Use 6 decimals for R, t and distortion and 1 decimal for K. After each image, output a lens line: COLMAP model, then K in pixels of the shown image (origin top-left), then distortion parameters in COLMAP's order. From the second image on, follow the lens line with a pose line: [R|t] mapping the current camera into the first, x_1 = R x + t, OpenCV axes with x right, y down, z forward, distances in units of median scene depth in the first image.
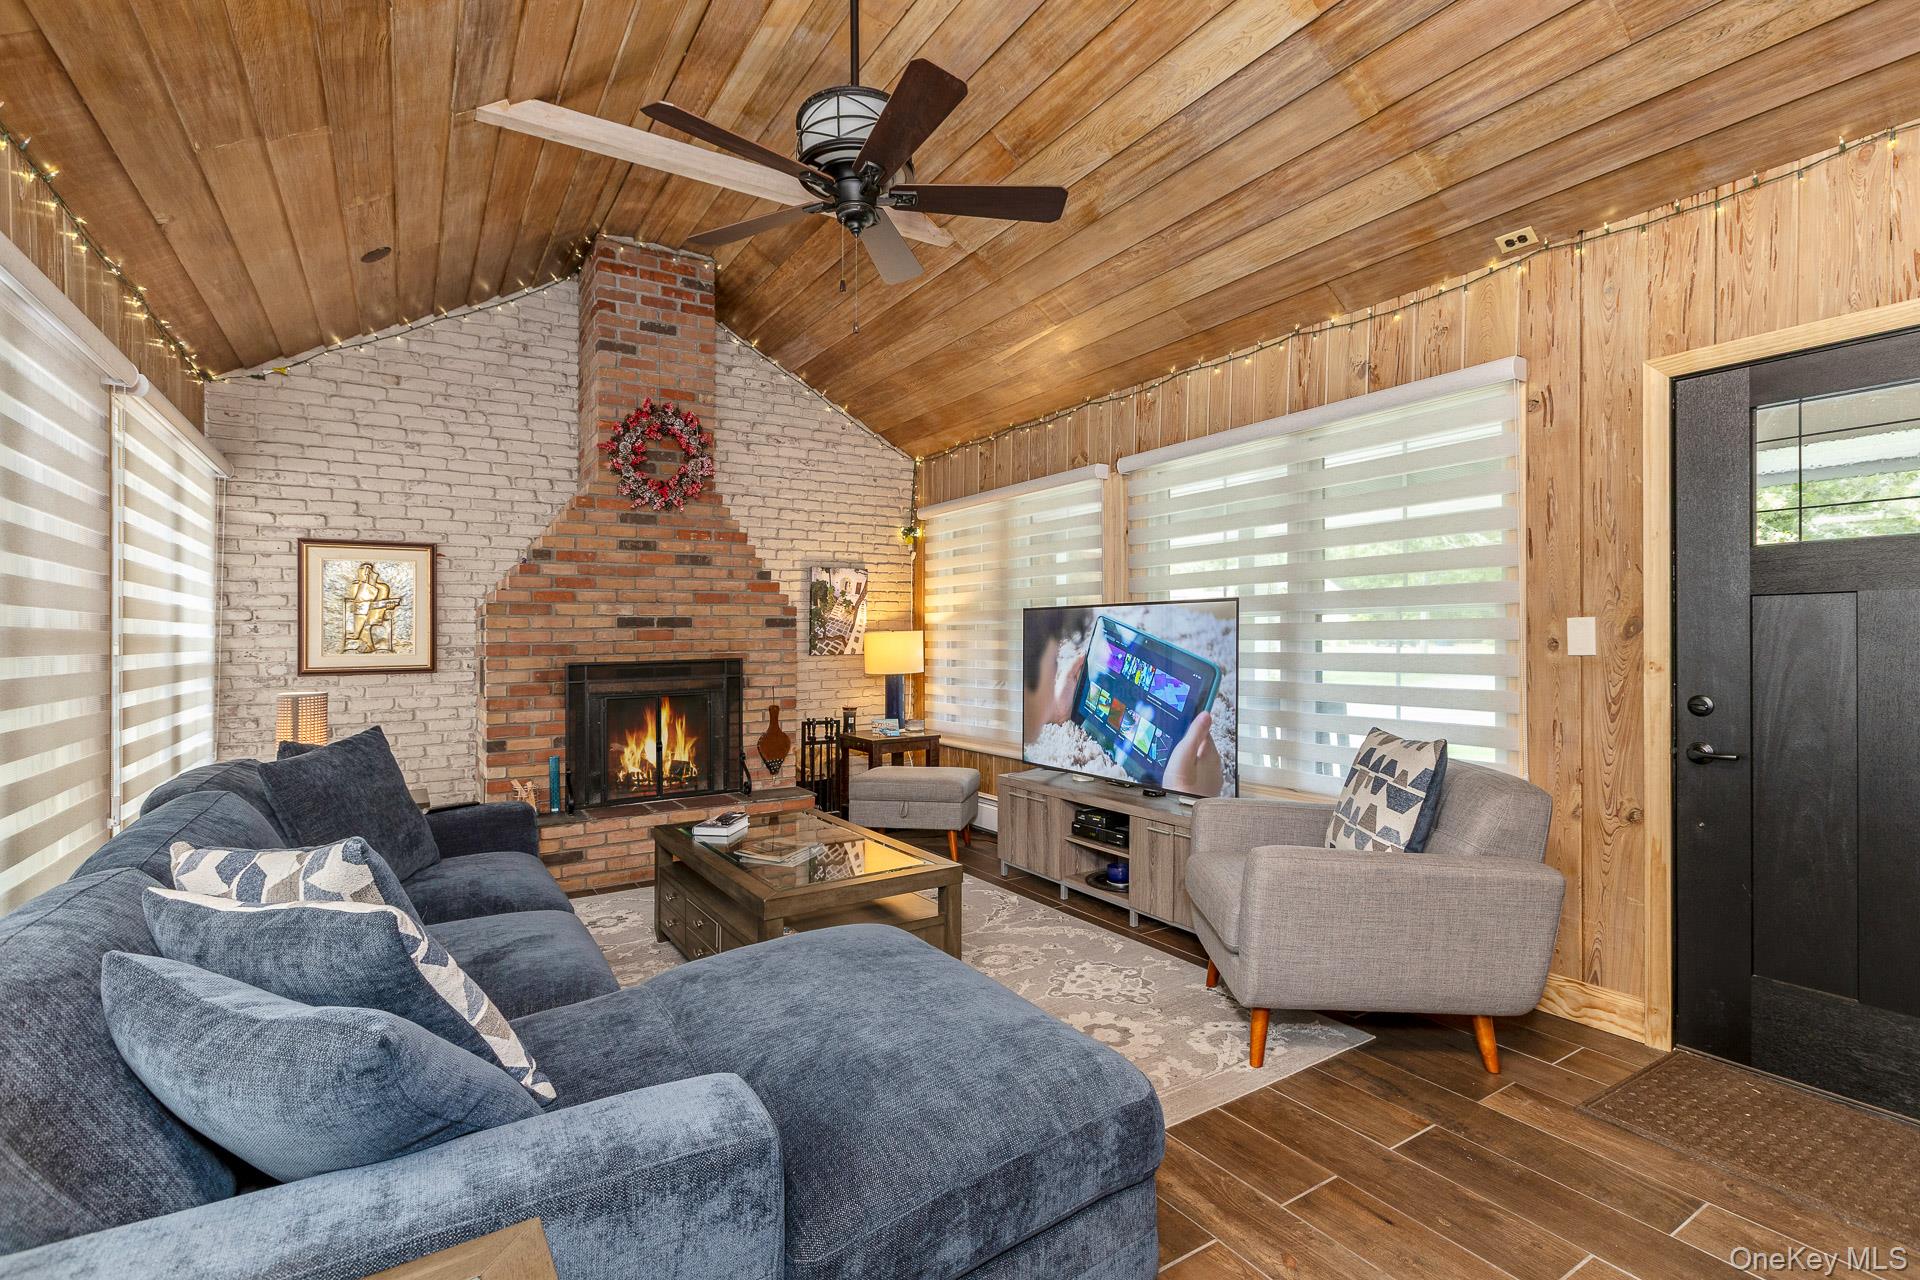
lens RADIAL K [[838.7, 0, 960.7], [0, 838.7, 653.6], [0, 0, 1]] dist [0.000160, 0.000149]
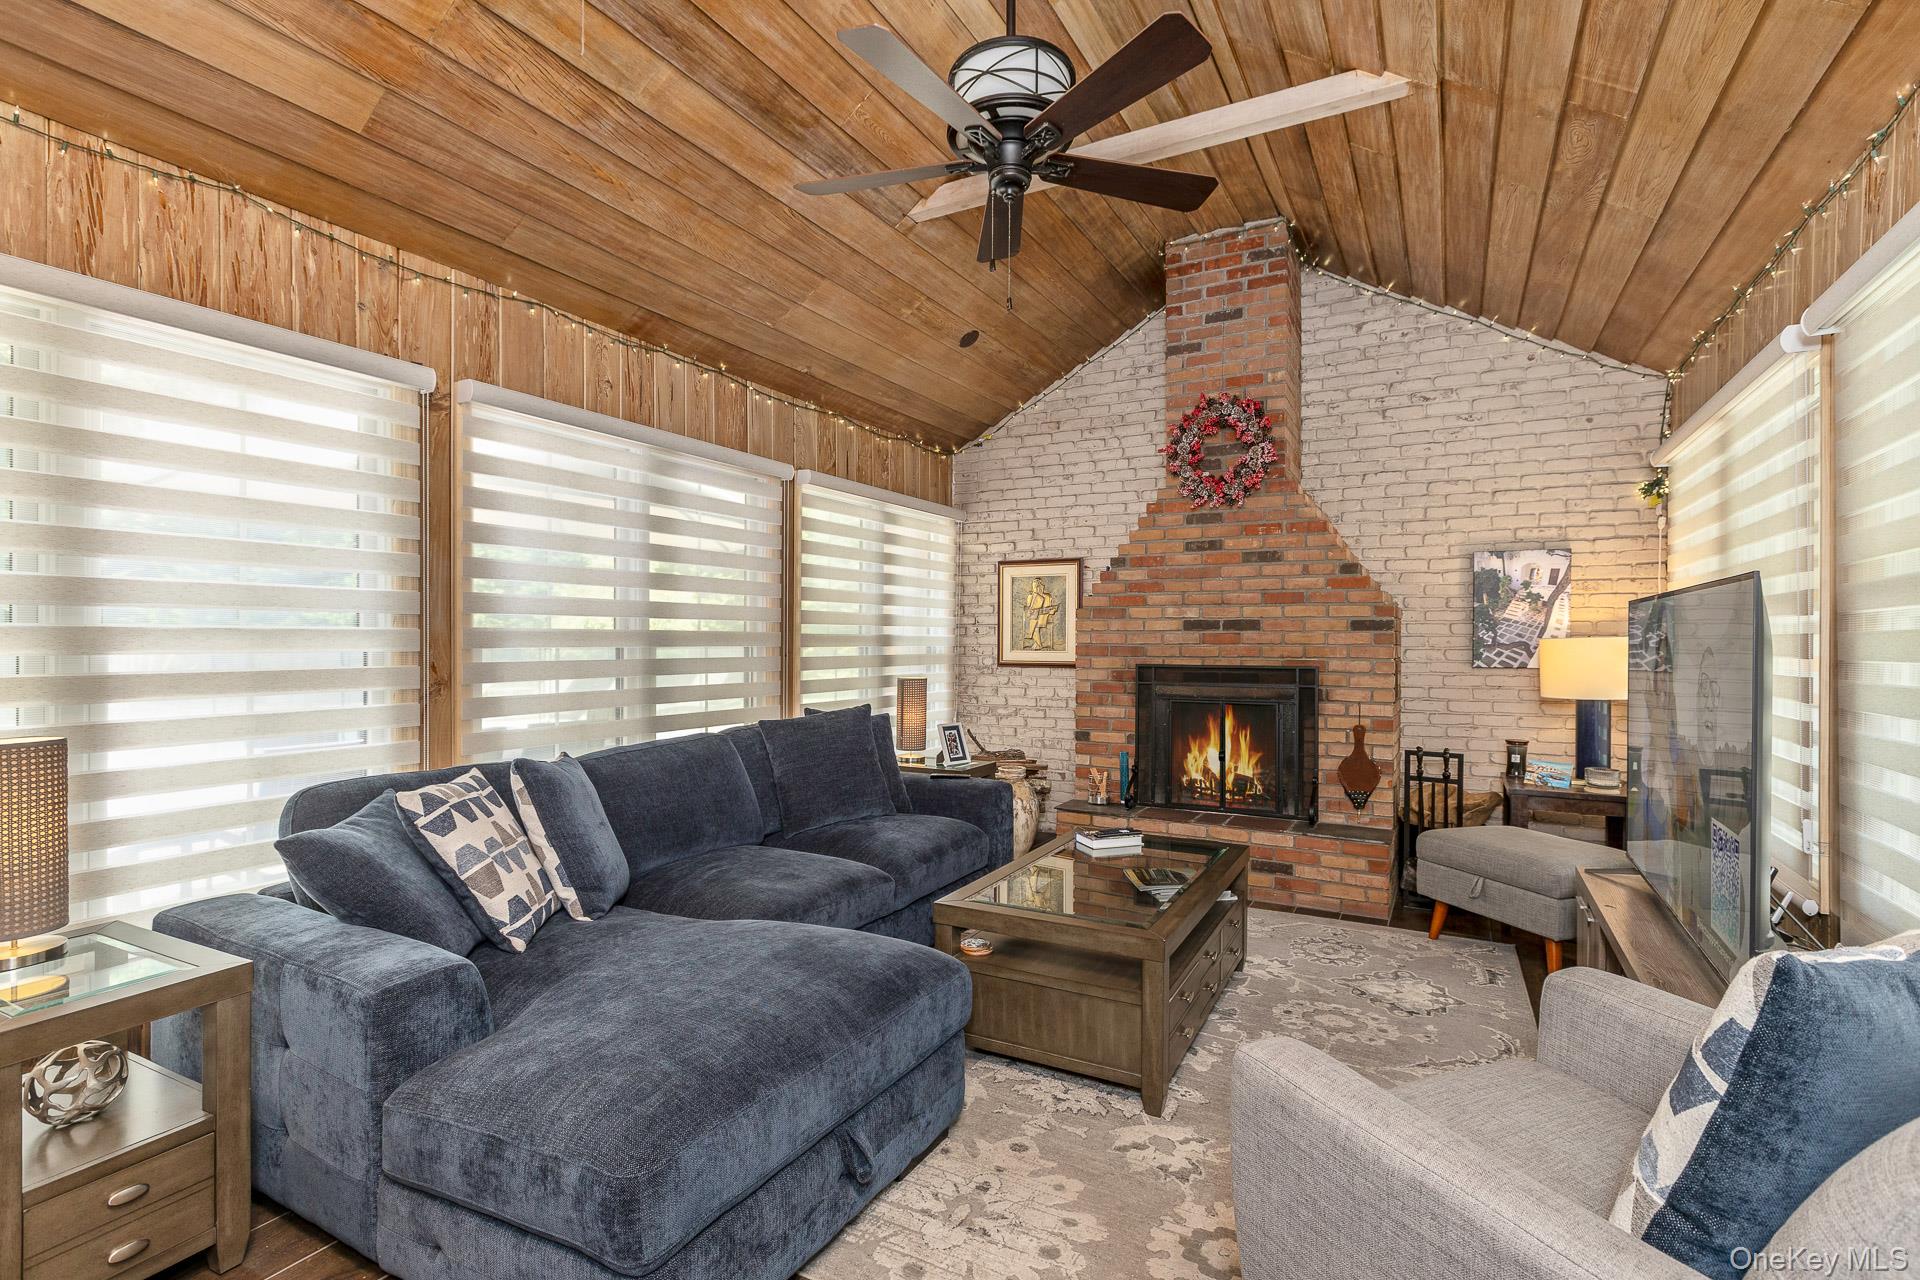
lens RADIAL K [[873.6, 0, 964.2], [0, 873.6, 644.9], [0, 0, 1]] dist [0.005682, 0.000020]
pose [[0.512282, 0.018253, -0.858623, 0.336597], [-0.029585, 0.999556, 0.003598, -0.009487], [0.858307, 0.023560, 0.512595, 0.239940]]
